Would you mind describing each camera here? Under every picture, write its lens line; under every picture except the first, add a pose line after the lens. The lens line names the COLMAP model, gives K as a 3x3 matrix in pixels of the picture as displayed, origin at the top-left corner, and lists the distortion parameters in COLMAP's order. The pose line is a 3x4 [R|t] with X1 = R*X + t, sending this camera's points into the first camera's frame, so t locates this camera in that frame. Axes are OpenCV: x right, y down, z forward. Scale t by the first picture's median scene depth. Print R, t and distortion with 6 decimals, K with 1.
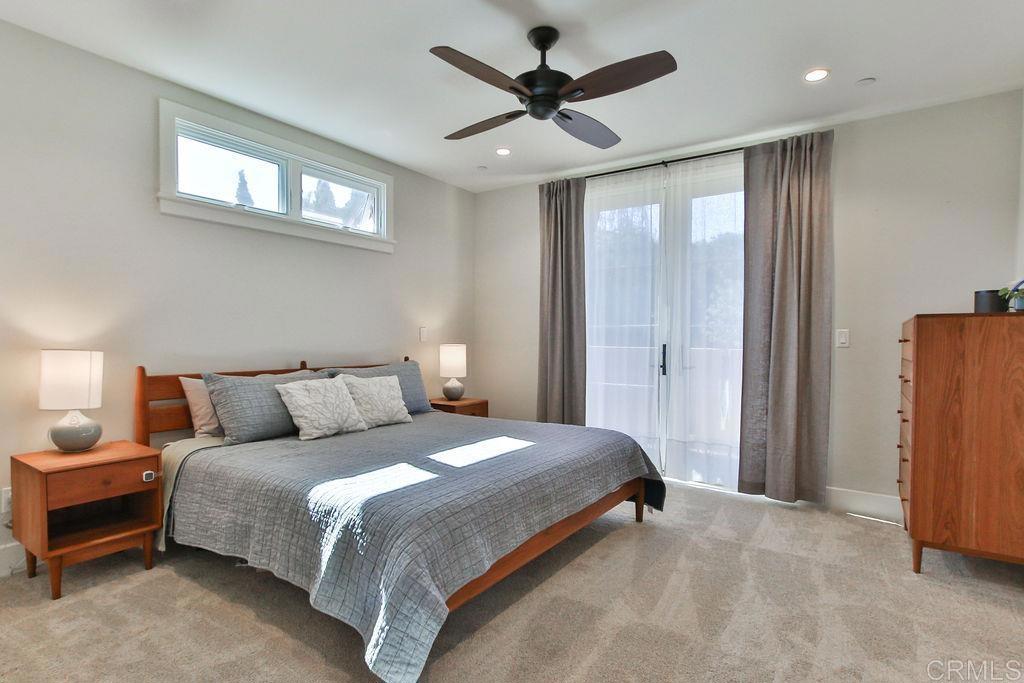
lens RADIAL K [[529.8, 0, 519.5], [0, 529.8, 347.3], [0, 0, 1]] dist [0.000978, -0.000047]
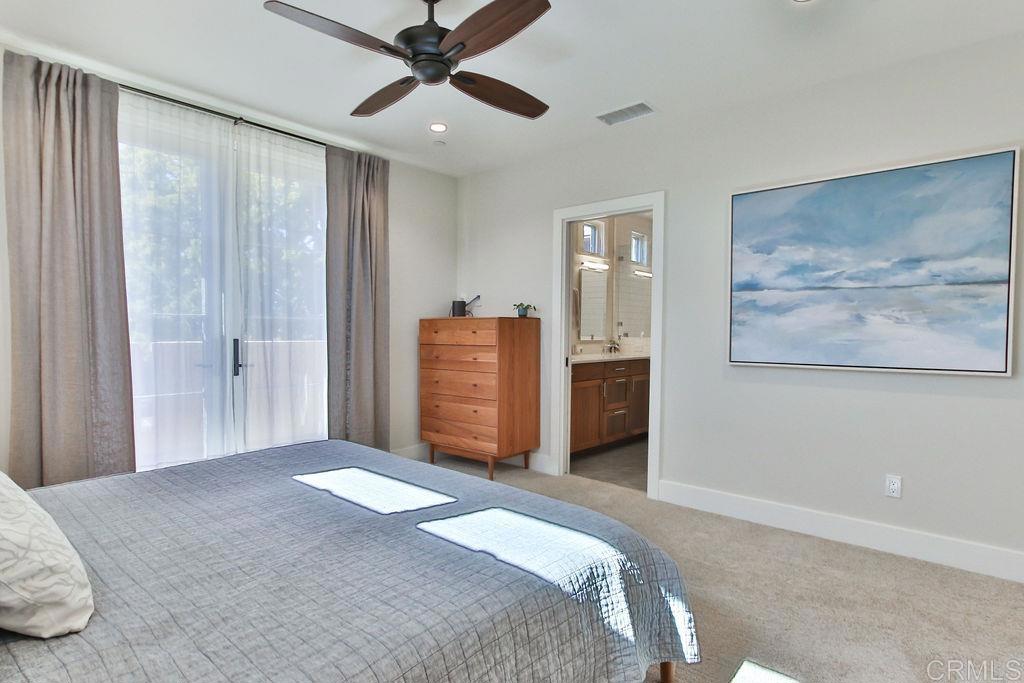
lens RADIAL K [[529.8, 0, 519.5], [0, 529.8, 347.3], [0, 0, 1]] dist [0.000978, -0.000047]
pose [[0.131139, -0.037923, 0.990638, -0.575384], [0.014587, 0.999234, 0.036321, -0.018661], [-0.991257, 0.009688, 0.131592, 0.525618]]
